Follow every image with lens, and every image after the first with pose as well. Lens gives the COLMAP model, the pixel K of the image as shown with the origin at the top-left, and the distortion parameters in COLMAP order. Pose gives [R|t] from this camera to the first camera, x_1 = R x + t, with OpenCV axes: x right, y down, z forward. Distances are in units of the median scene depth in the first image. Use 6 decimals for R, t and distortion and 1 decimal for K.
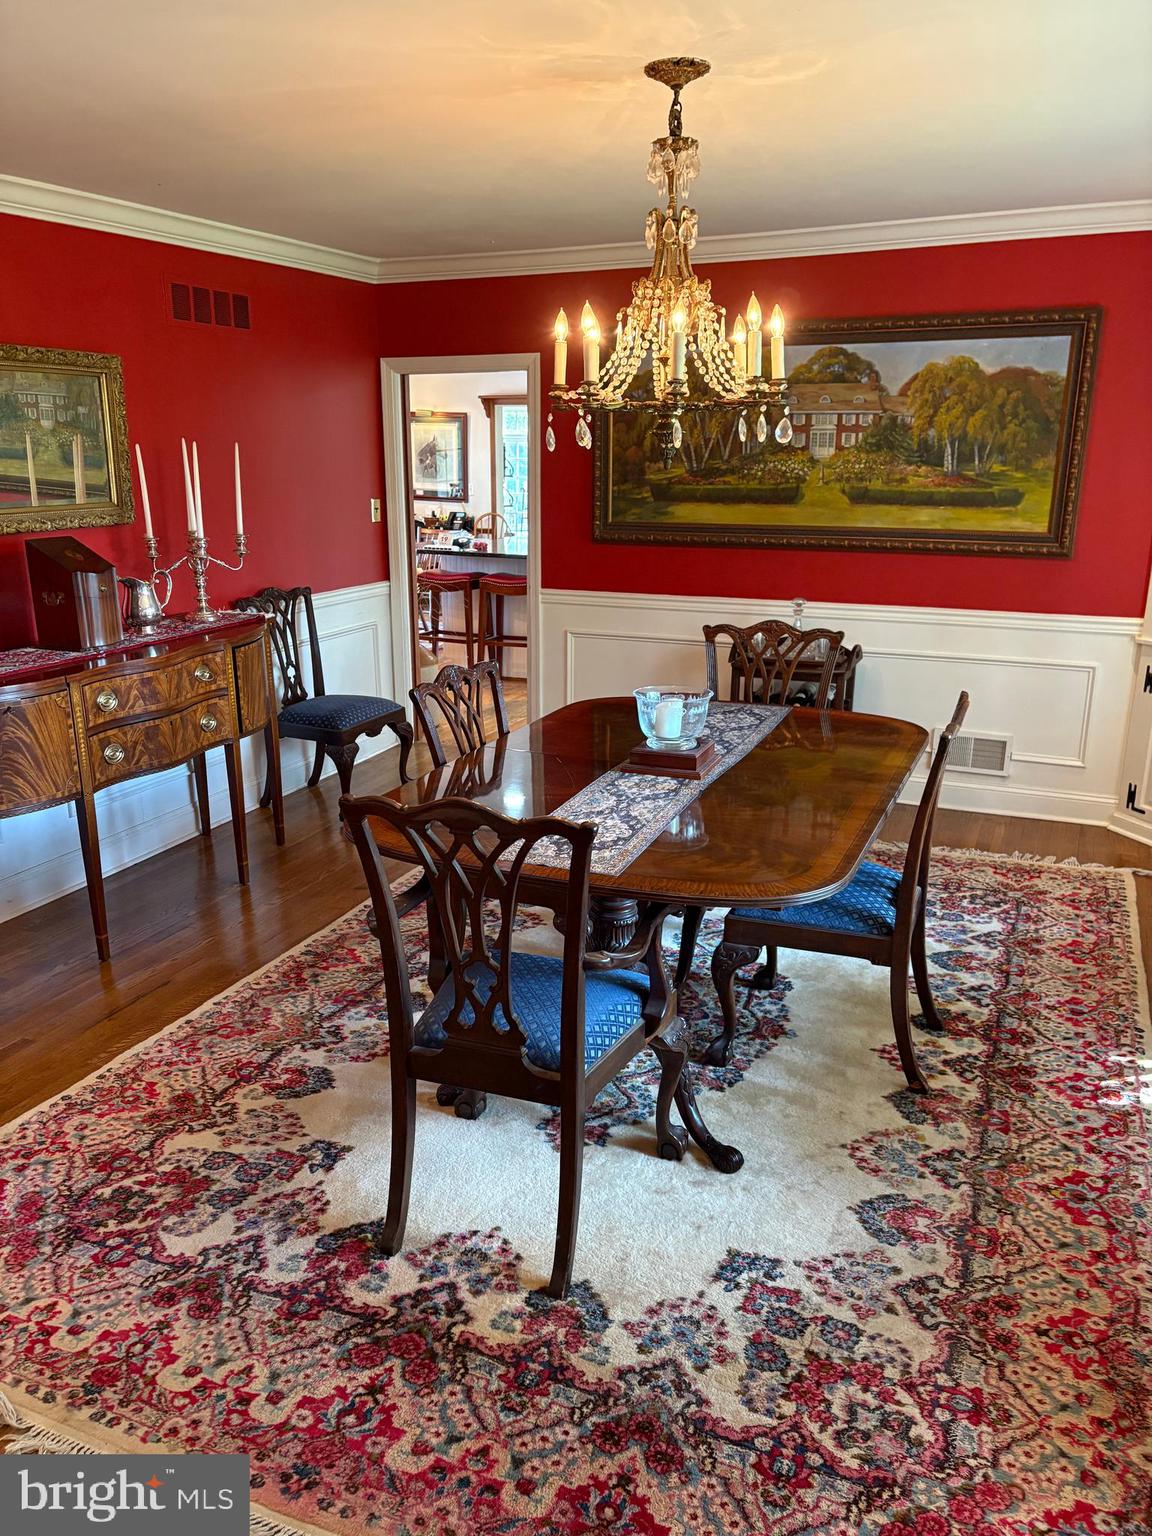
lens RADIAL K [[1153.5, 0, 572.3], [0, 1153.5, 770.6], [0, 0, 1]] dist [0.014885, -0.014567]
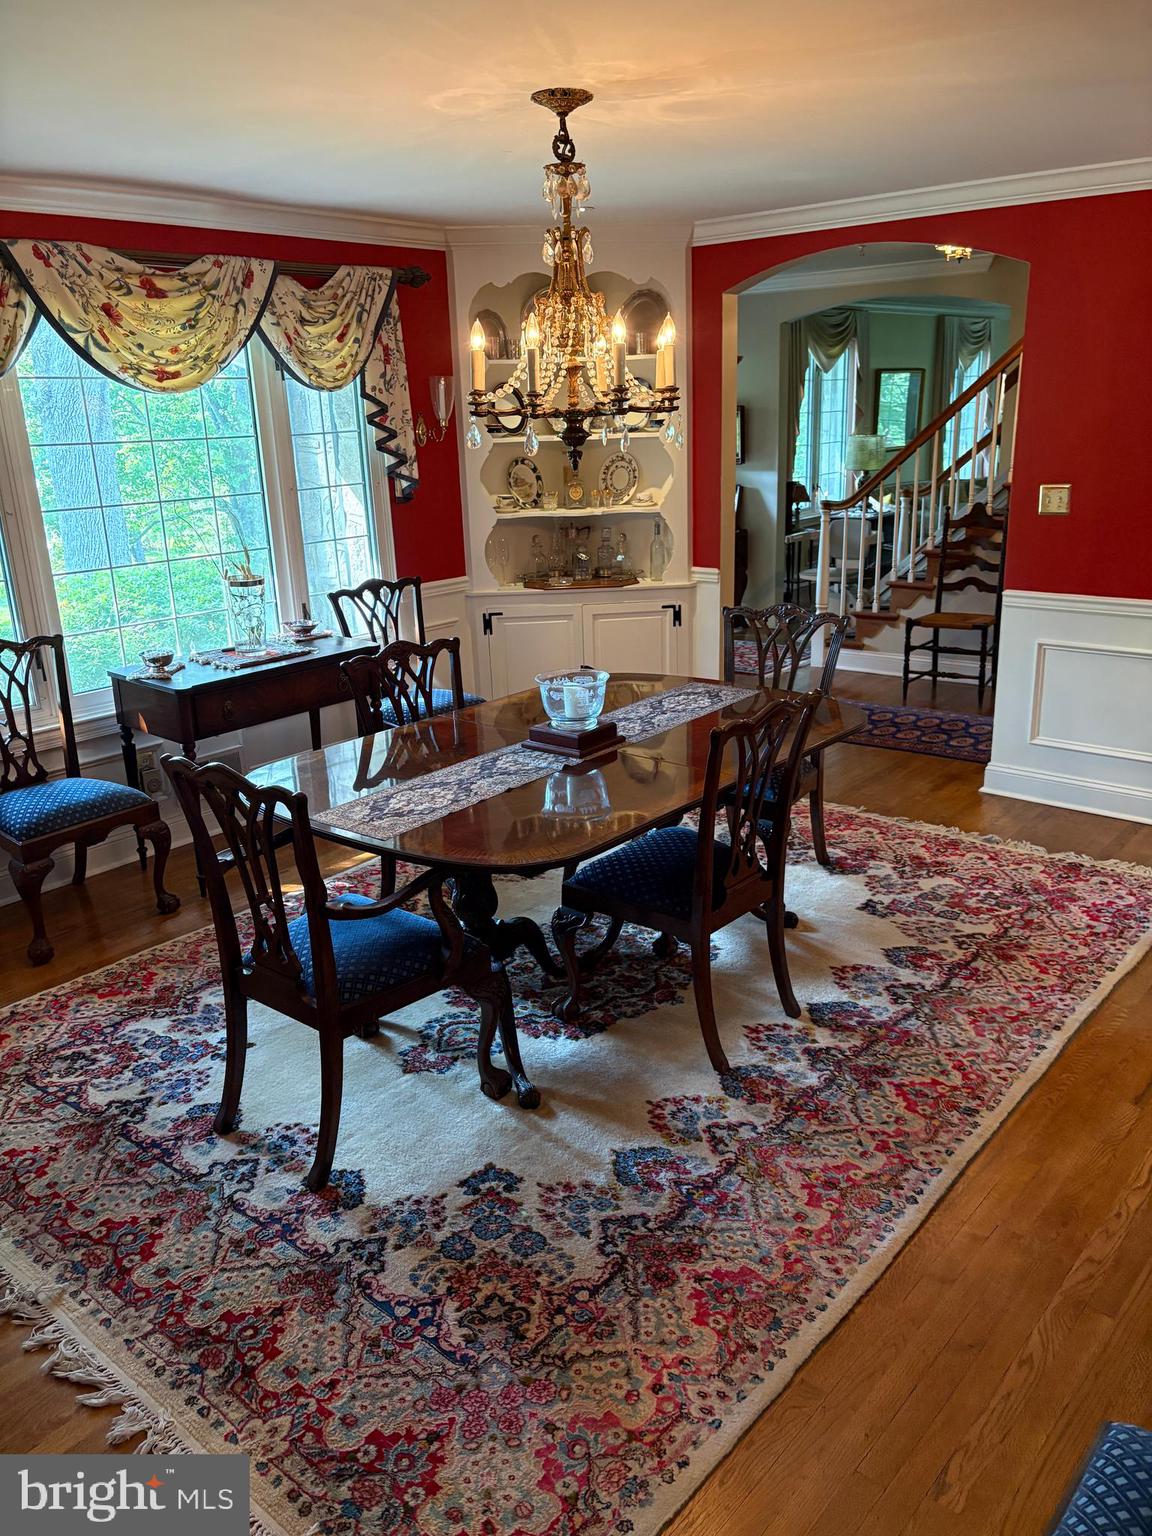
lens RADIAL K [[1153.5, 0, 572.3], [0, 1153.5, 770.6], [0, 0, 1]] dist [0.014885, -0.014567]
pose [[-0.954333, -0.057014, 0.293253, -0.252524], [0.114730, 0.836401, 0.535977, -0.618466], [-0.275835, 0.545145, -0.791664, 2.061608]]
